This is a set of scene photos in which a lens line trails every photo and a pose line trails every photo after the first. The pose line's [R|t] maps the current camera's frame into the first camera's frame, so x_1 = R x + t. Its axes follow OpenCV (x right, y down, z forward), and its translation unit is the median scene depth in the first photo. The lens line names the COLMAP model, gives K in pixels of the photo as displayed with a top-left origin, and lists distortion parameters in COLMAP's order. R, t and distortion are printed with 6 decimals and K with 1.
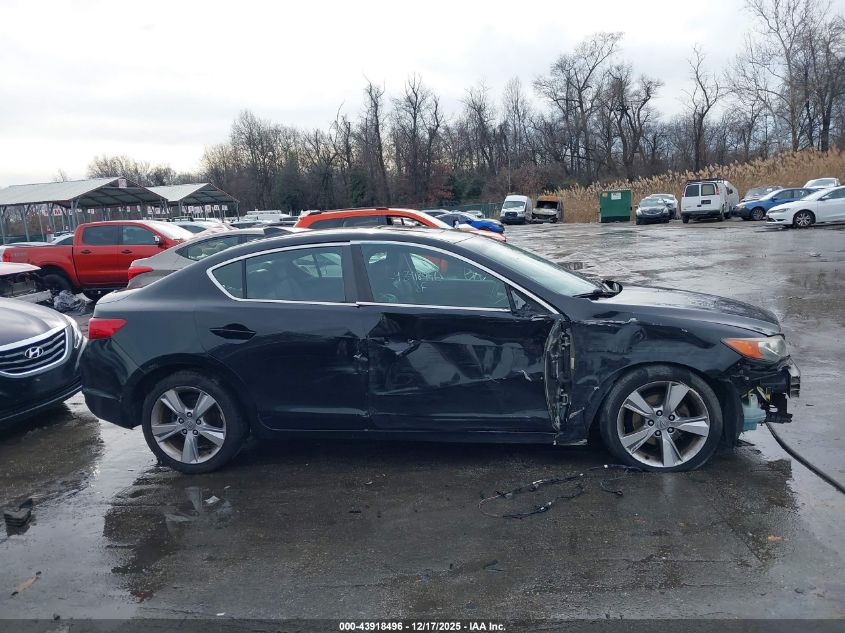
lens RADIAL K [[664.6, 0, 422.5], [0, 664.6, 316.5], [0, 0, 1]] dist [0.095014, -0.164084]
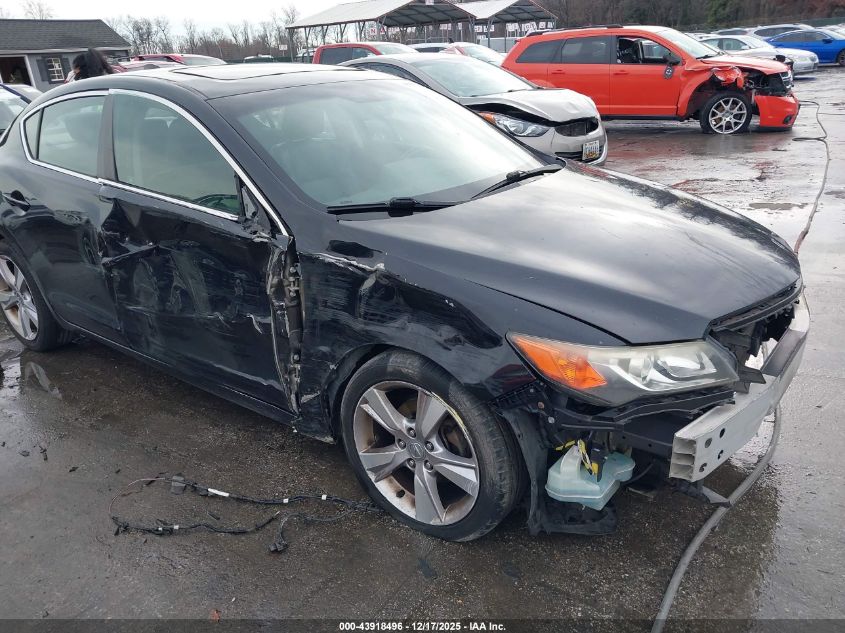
lens RADIAL K [[664.6, 0, 422.5], [0, 664.6, 316.5], [0, 0, 1]] dist [0.095014, -0.164084]
pose [[0.866207, 0.192960, -0.460925, 0.598139], [-0.072399, 0.961162, 0.266320, -0.102295], [0.494413, -0.197318, 0.846535, 0.539936]]
